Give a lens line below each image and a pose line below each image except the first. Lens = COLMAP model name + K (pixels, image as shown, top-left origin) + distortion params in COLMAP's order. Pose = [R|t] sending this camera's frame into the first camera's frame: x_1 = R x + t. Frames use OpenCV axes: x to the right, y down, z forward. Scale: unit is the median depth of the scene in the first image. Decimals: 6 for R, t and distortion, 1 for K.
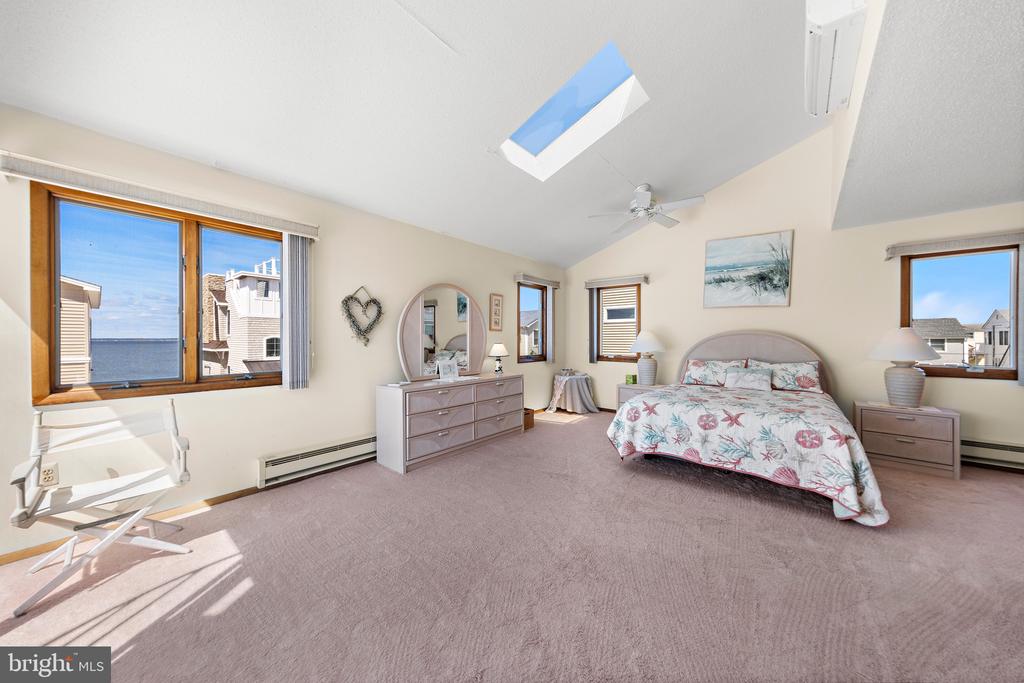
lens RADIAL K [[346.4, 0, 513.2], [0, 346.4, 342.1], [0, 0, 1]] dist [0.010637, -0.001498]
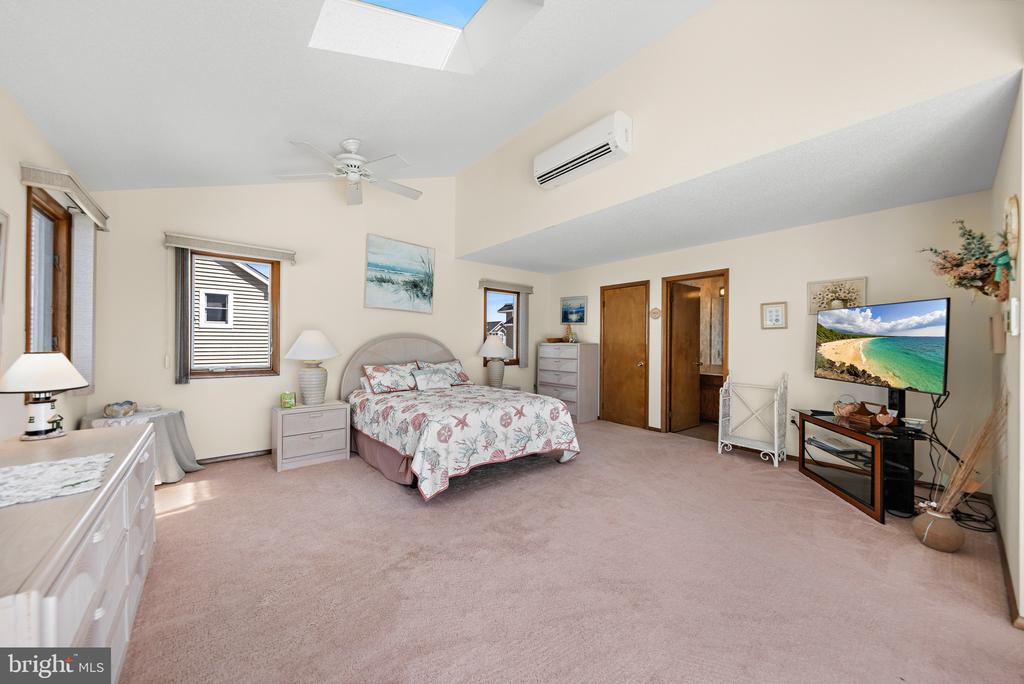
lens RADIAL K [[371.0, 0, 510.0], [0, 371.0, 342.2], [0, 0, 1]] dist [0.003605, 0.000104]
pose [[0.155746, 0.002234, 0.987795, -0.506421], [0.000076, 0.999997, -0.002273, -0.007863], [-0.987797, 0.000429, 0.155745, 0.716840]]
